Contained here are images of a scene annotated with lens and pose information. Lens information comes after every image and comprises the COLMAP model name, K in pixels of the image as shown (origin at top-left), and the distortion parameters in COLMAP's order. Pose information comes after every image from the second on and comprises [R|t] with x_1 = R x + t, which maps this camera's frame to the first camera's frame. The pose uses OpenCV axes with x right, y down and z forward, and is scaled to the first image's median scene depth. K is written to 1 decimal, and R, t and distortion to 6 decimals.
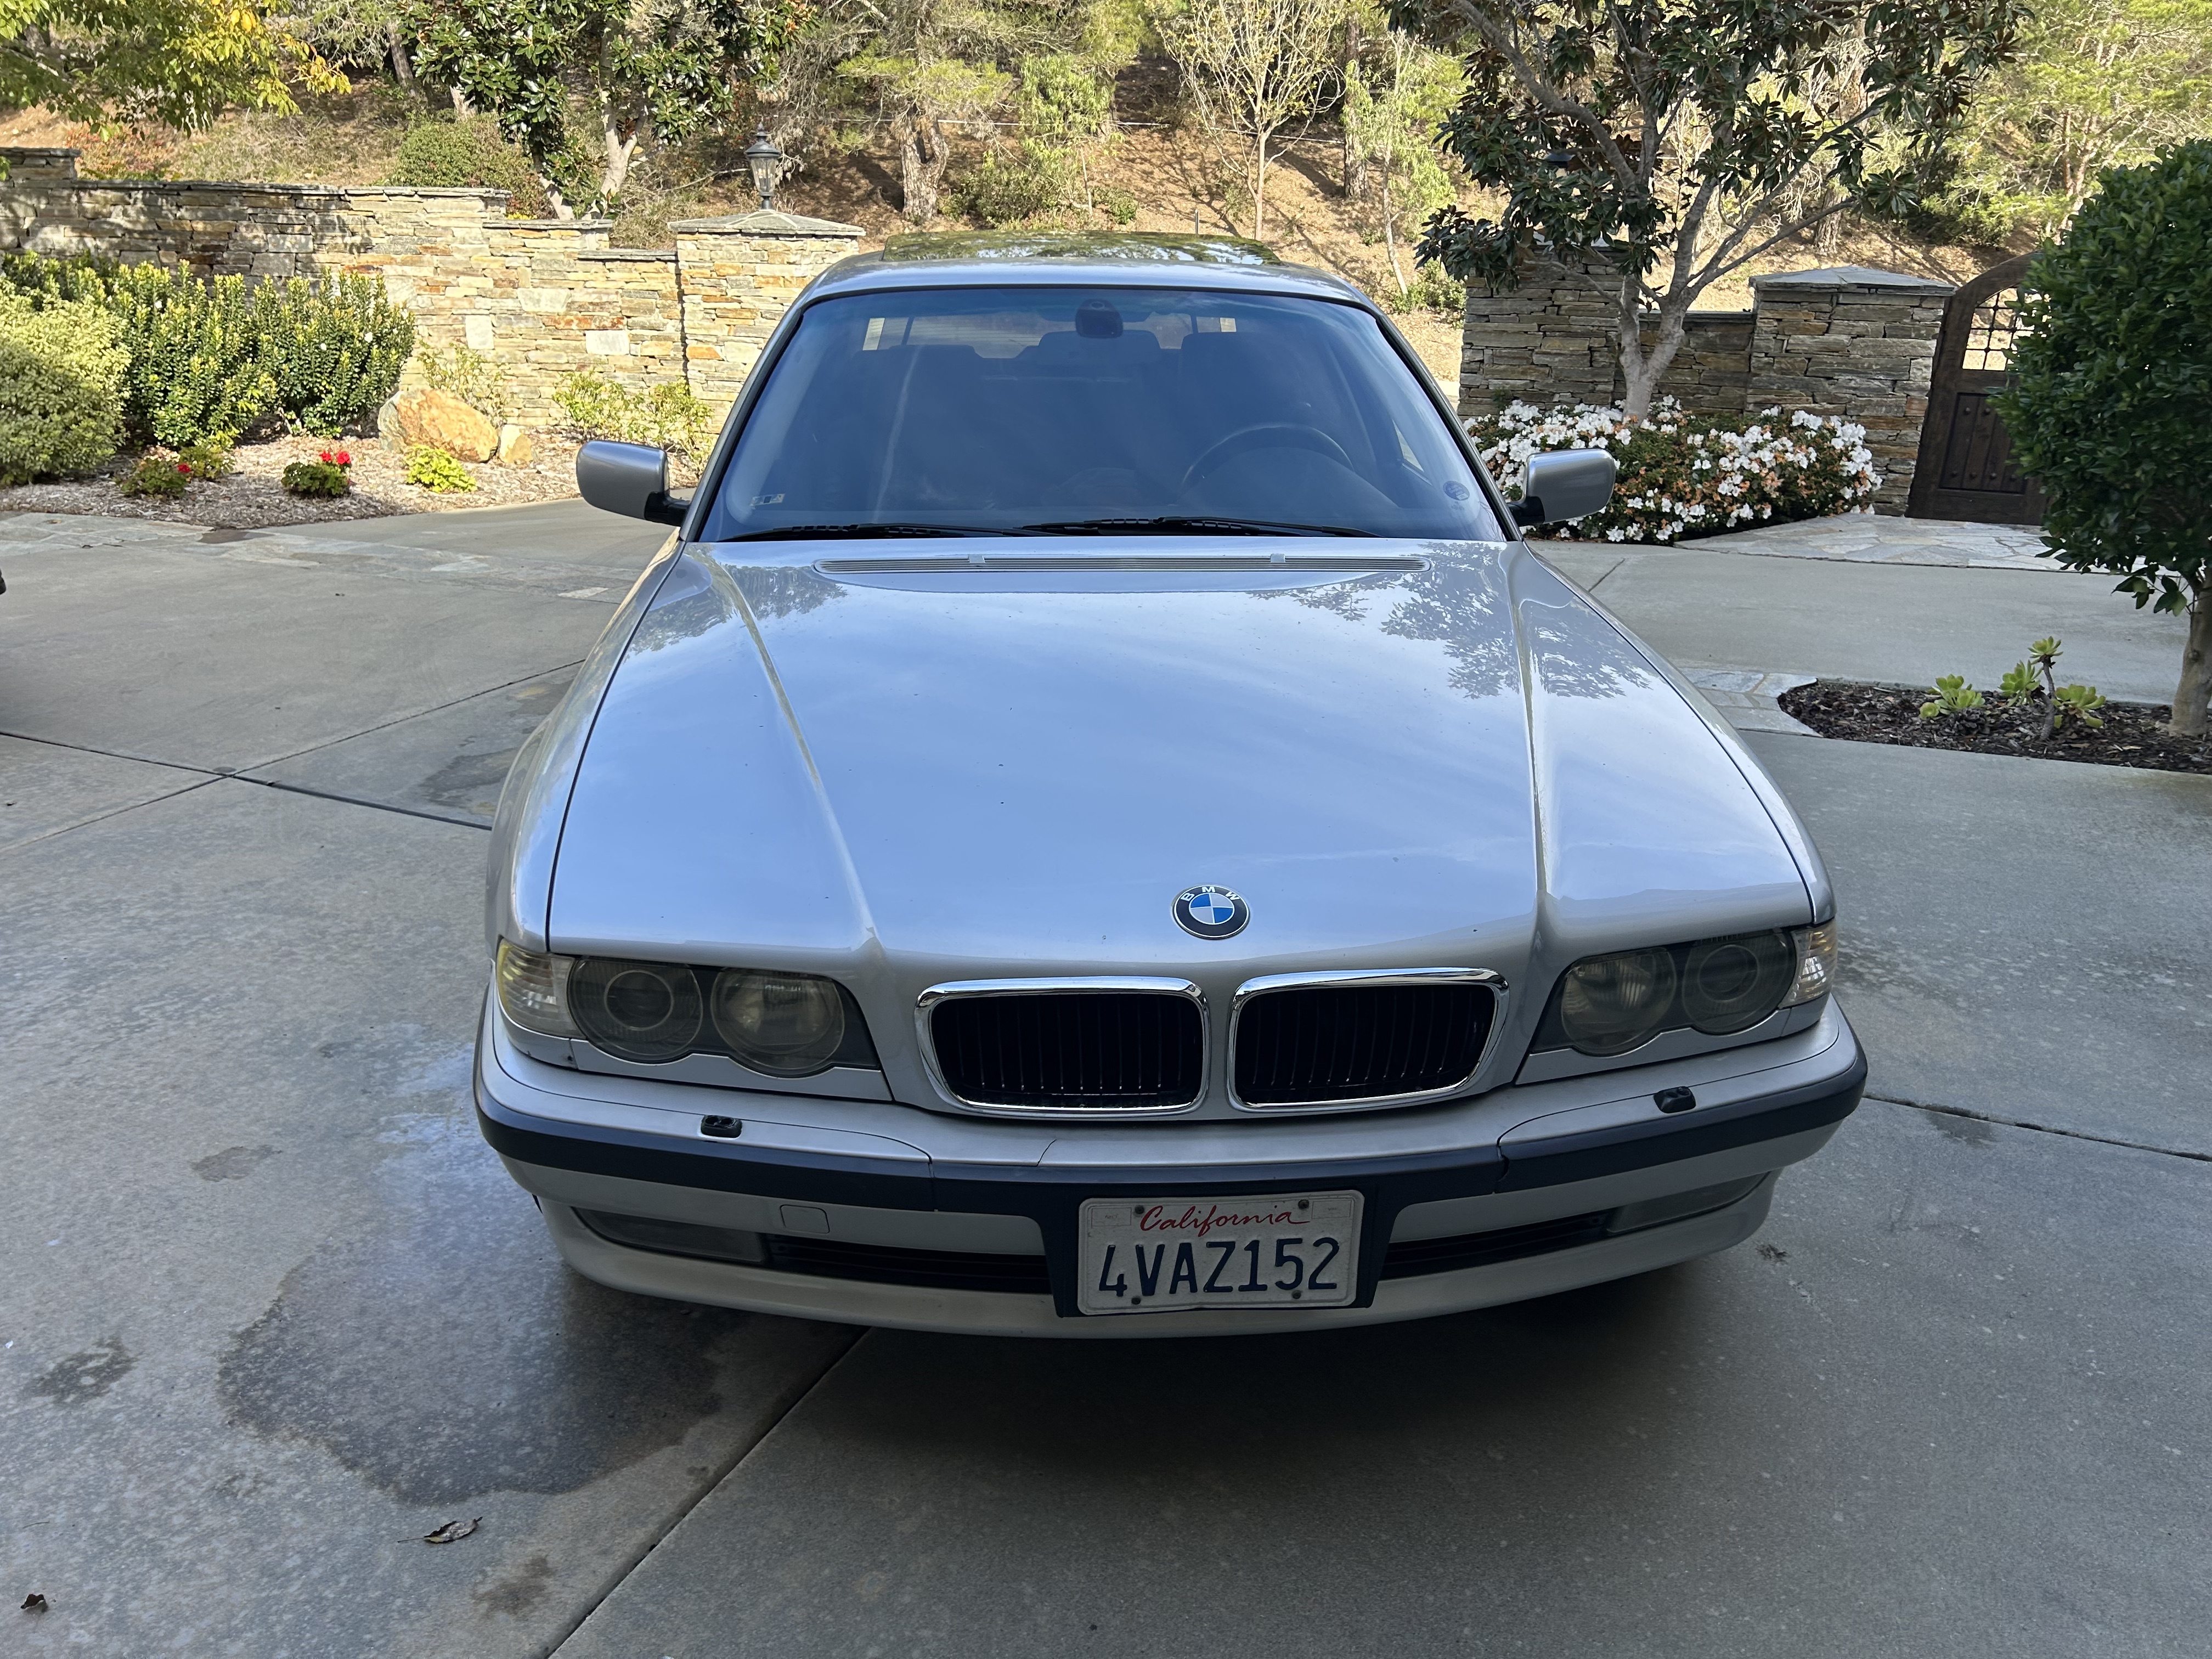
lens RADIAL K [[1644.9, 0, 1111.4], [0, 1644.9, 825.3], [0, 0, 1]] dist [0.060347, -0.061449]
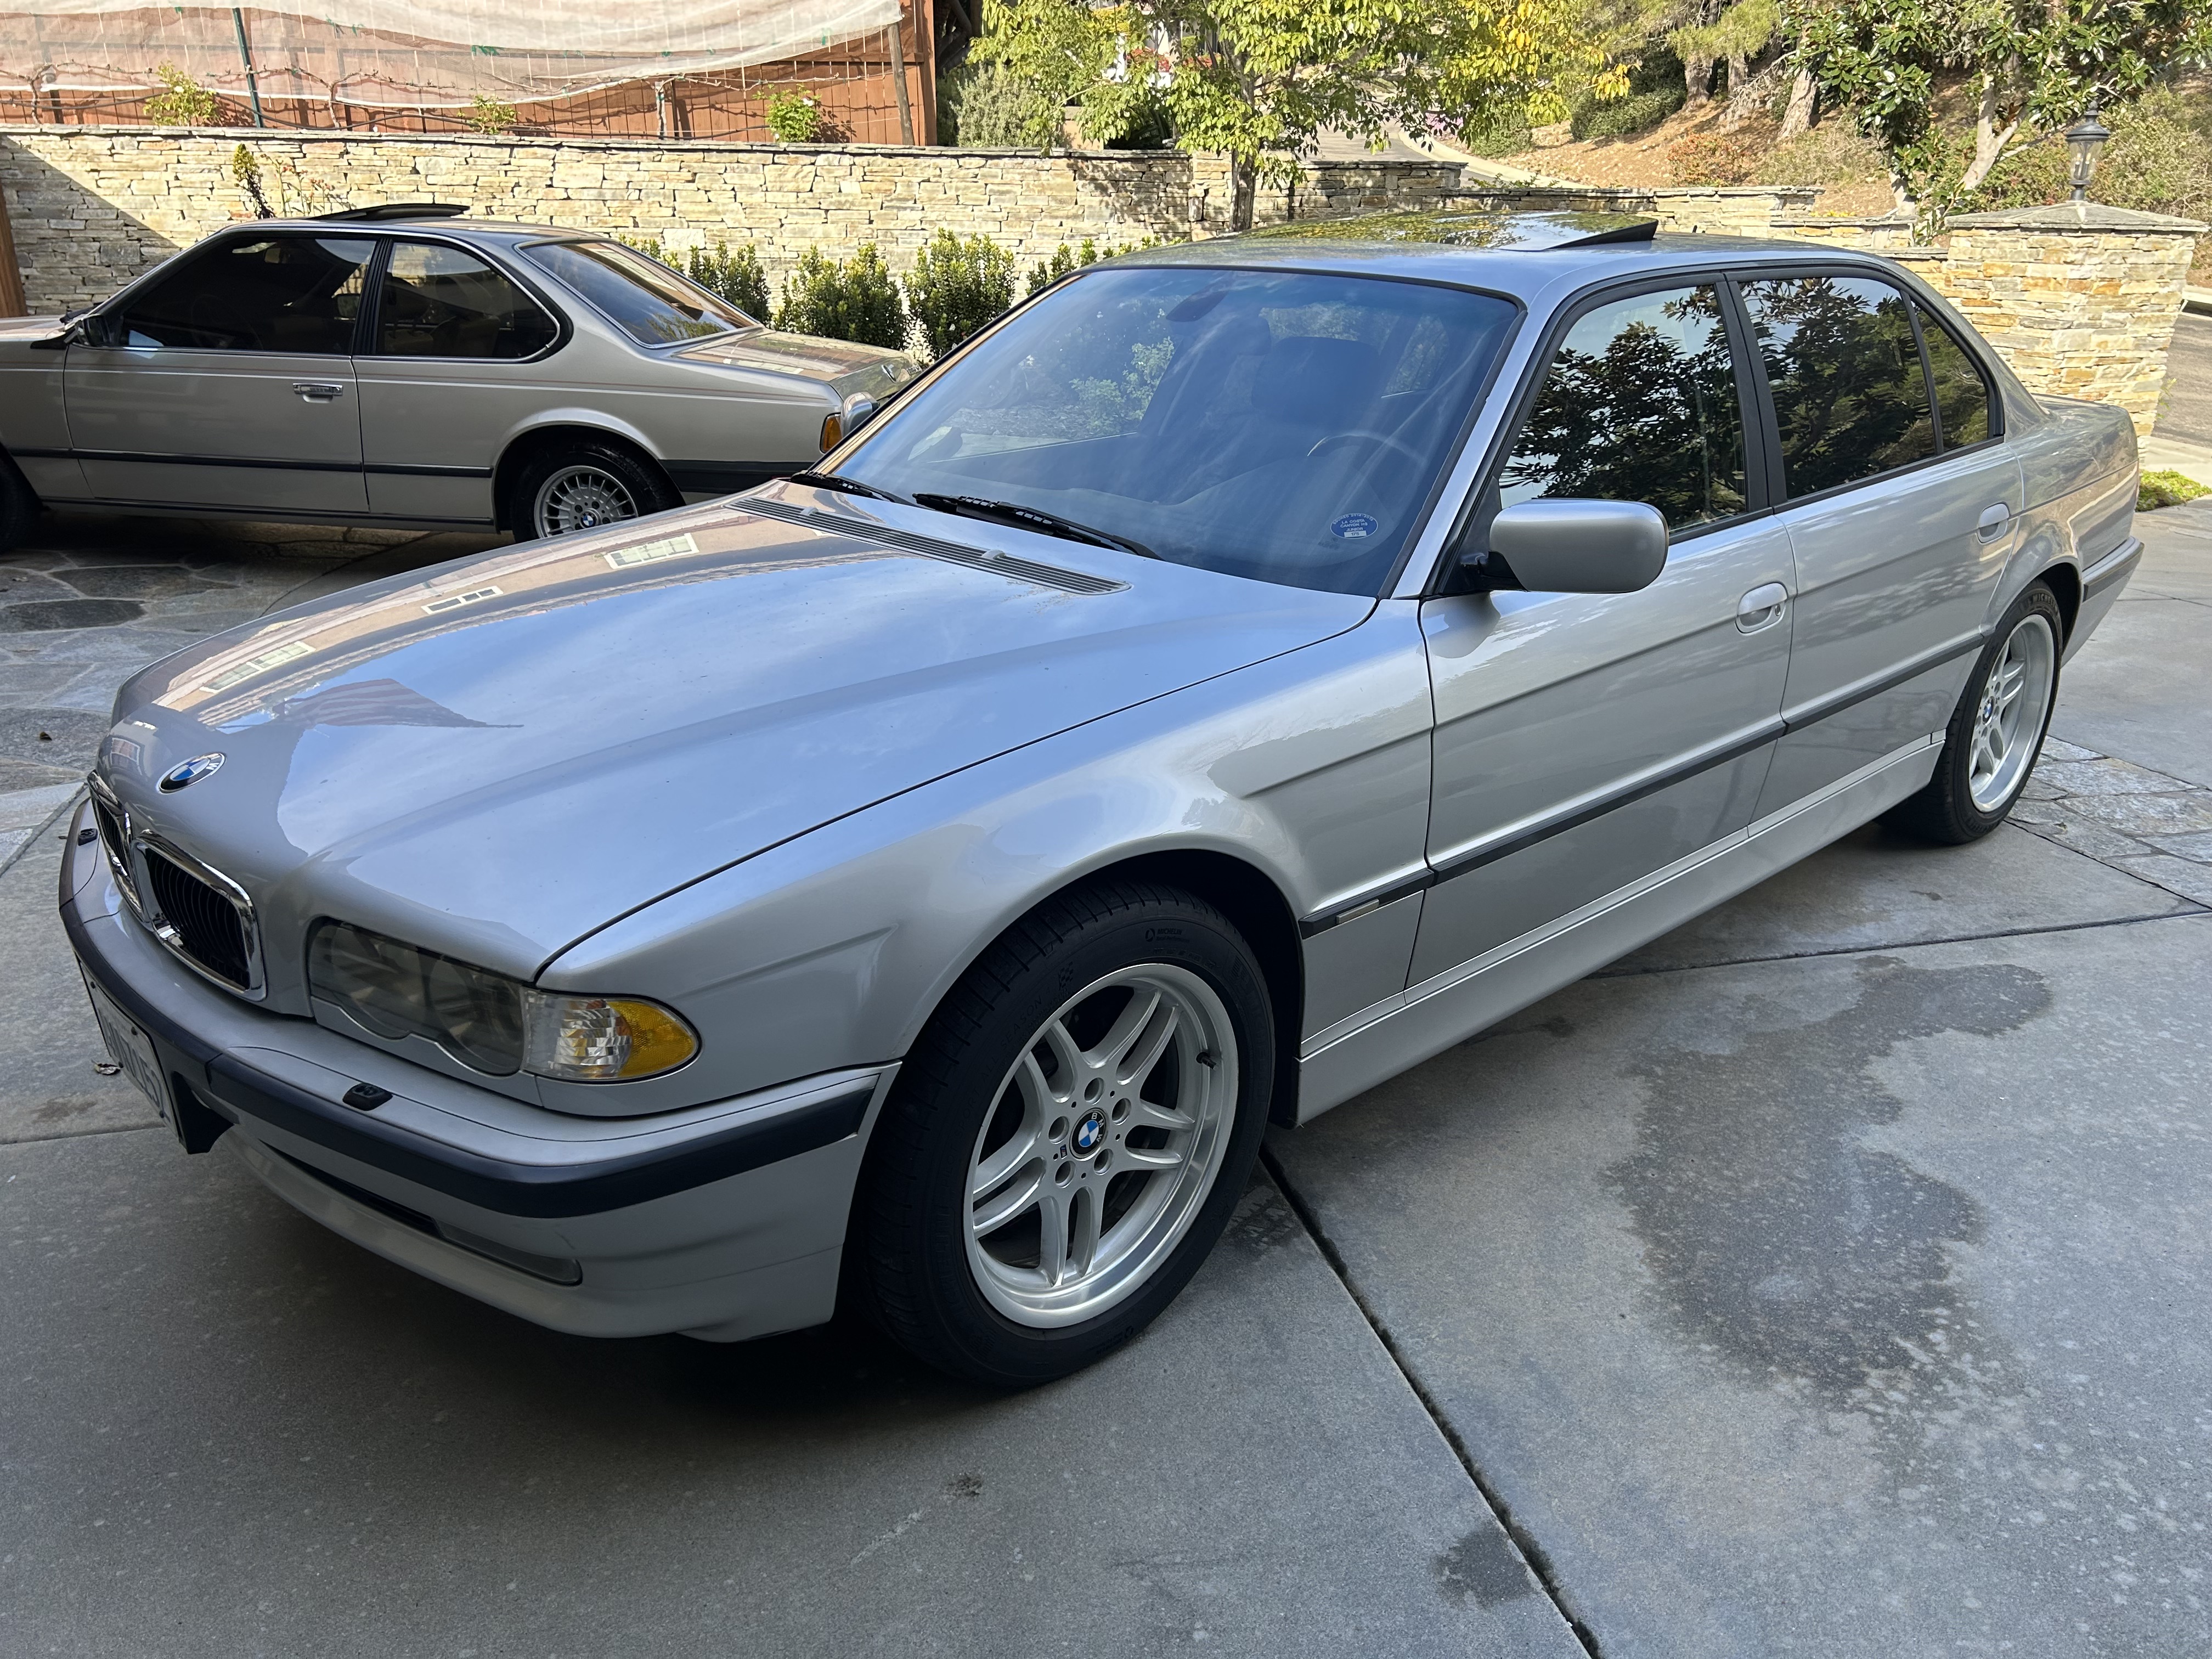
lens RADIAL K [[1644.9, 0, 1111.4], [0, 1644.9, 825.3], [0, 0, 1]] dist [0.060347, -0.061449]
pose [[0.629425, 0.261893, -0.731598, 0.242729], [-0.264246, 0.957523, 0.115427, -0.039568], [0.730752, 0.120670, 0.671894, 0.125106]]
